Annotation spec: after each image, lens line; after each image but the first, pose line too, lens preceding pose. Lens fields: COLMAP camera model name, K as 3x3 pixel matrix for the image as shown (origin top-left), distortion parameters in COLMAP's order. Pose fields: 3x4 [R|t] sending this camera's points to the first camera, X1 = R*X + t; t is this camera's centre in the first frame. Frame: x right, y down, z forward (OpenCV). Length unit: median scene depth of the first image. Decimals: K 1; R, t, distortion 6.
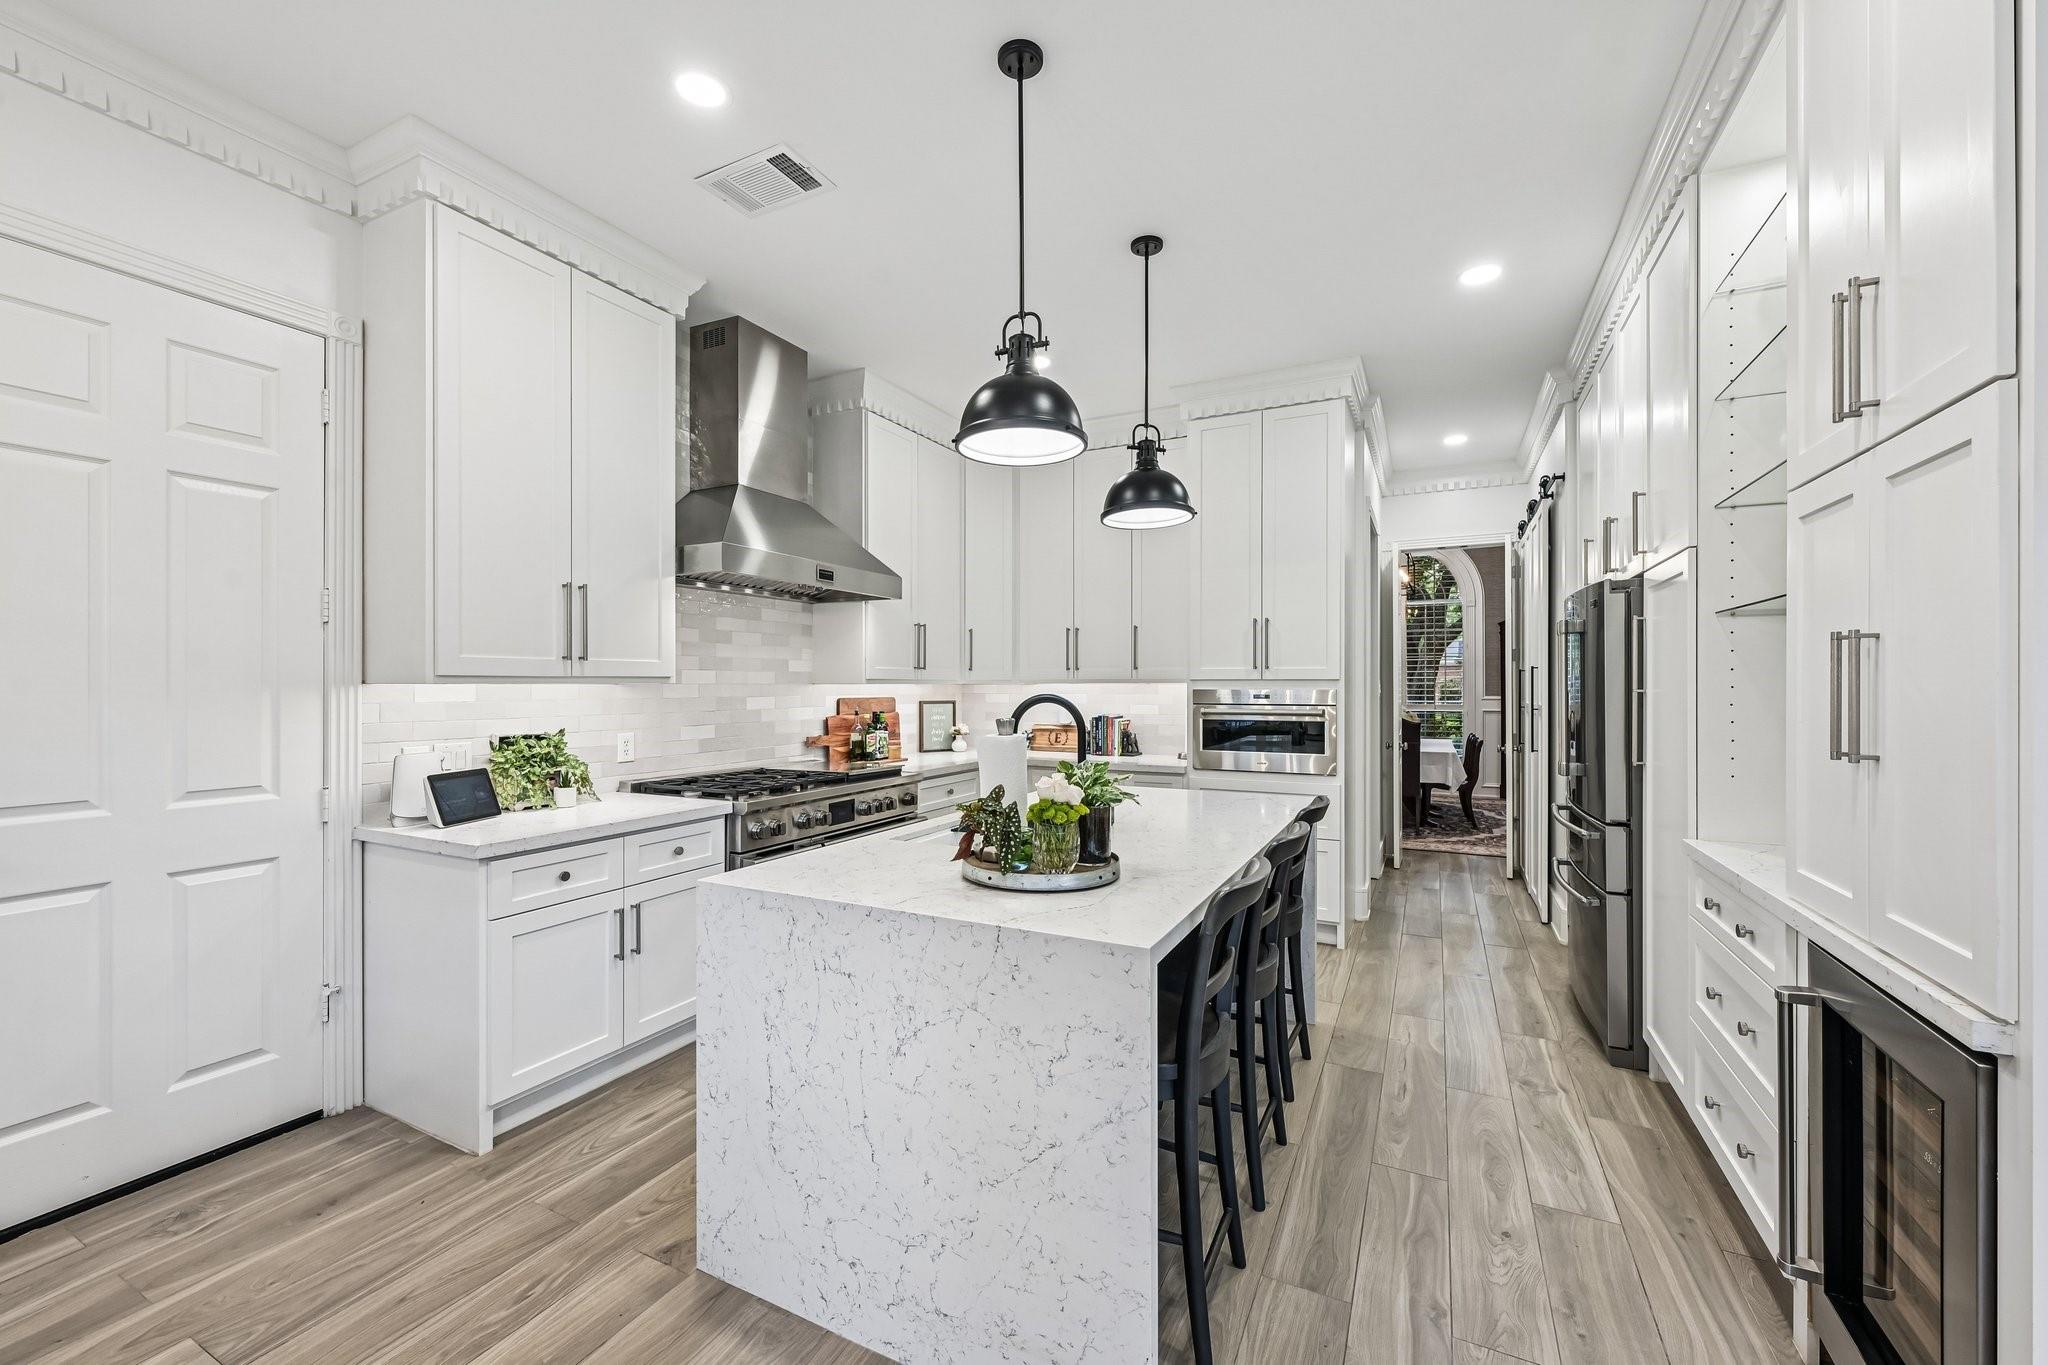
lens RADIAL K [[809.2, 0, 1006.3], [0, 809.2, 686.1], [0, 0, 1]] dist [-0.000560, 0.000033]
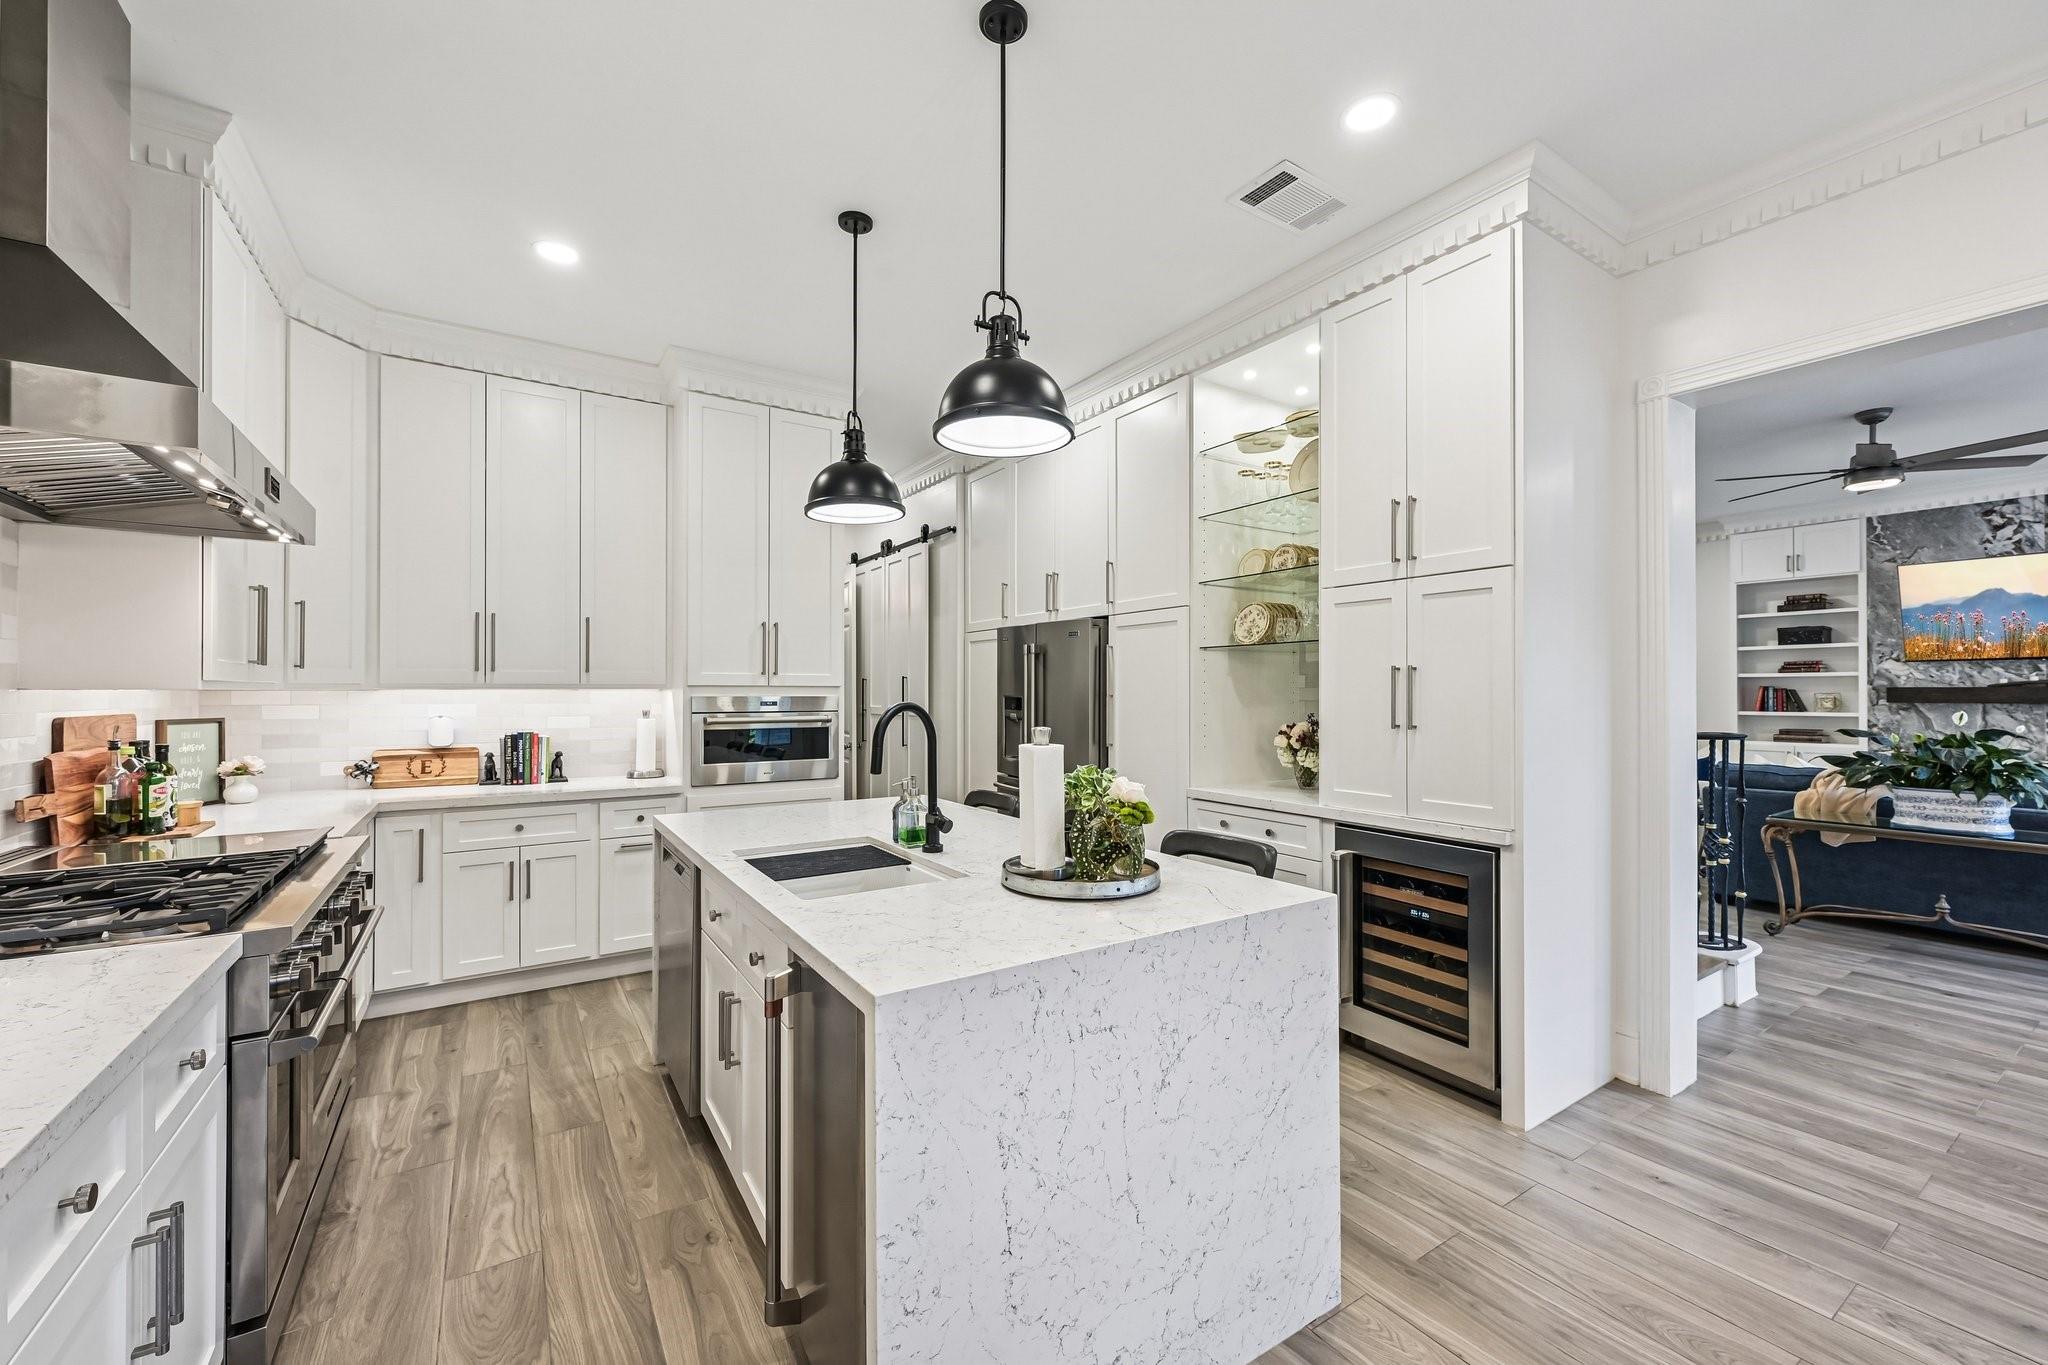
lens RADIAL K [[827.0, 0, 1030.6], [0, 827.0, 687.9], [0, 0, 1]] dist [0.000248, -0.000105]
pose [[0.486622, 0.004122, 0.873603, -0.470659], [0.000538, 0.999987, -0.005018, -0.000781], [-0.873612, 0.002912, 0.486614, 0.300632]]
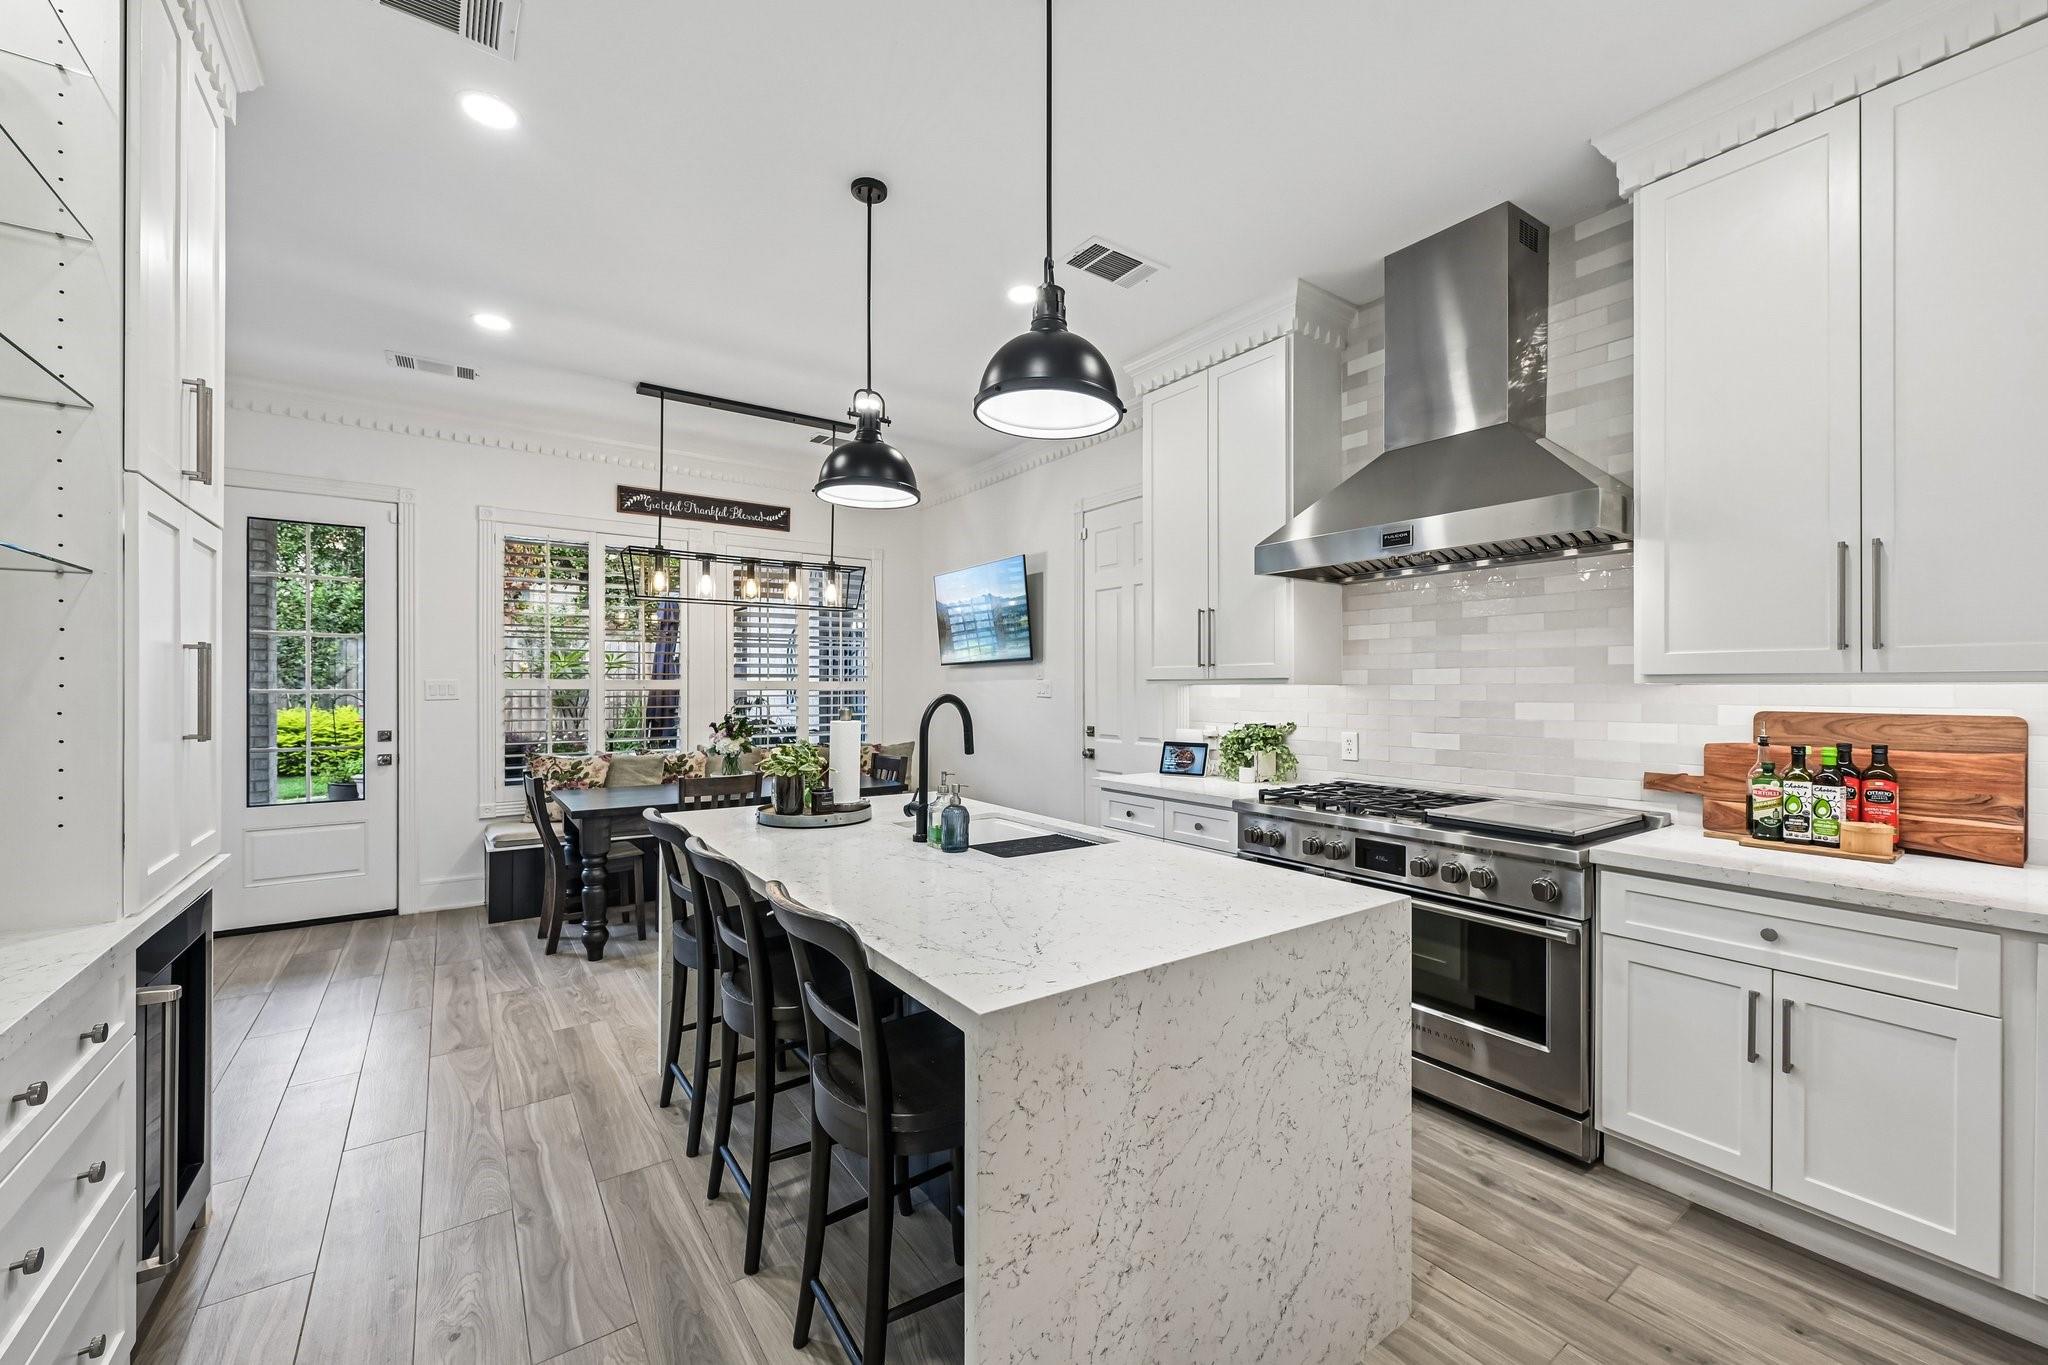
lens RADIAL K [[819.2, 0, 1038.6], [0, 819.2, 685.6], [0, 0, 1]] dist [-0.000327, -0.000045]
pose [[-0.442832, -0.001782, -0.896603, 0.617788], [-0.003308, 0.999994, -0.000354, -0.000097], [0.896599, 0.002809, -0.442835, 1.064845]]
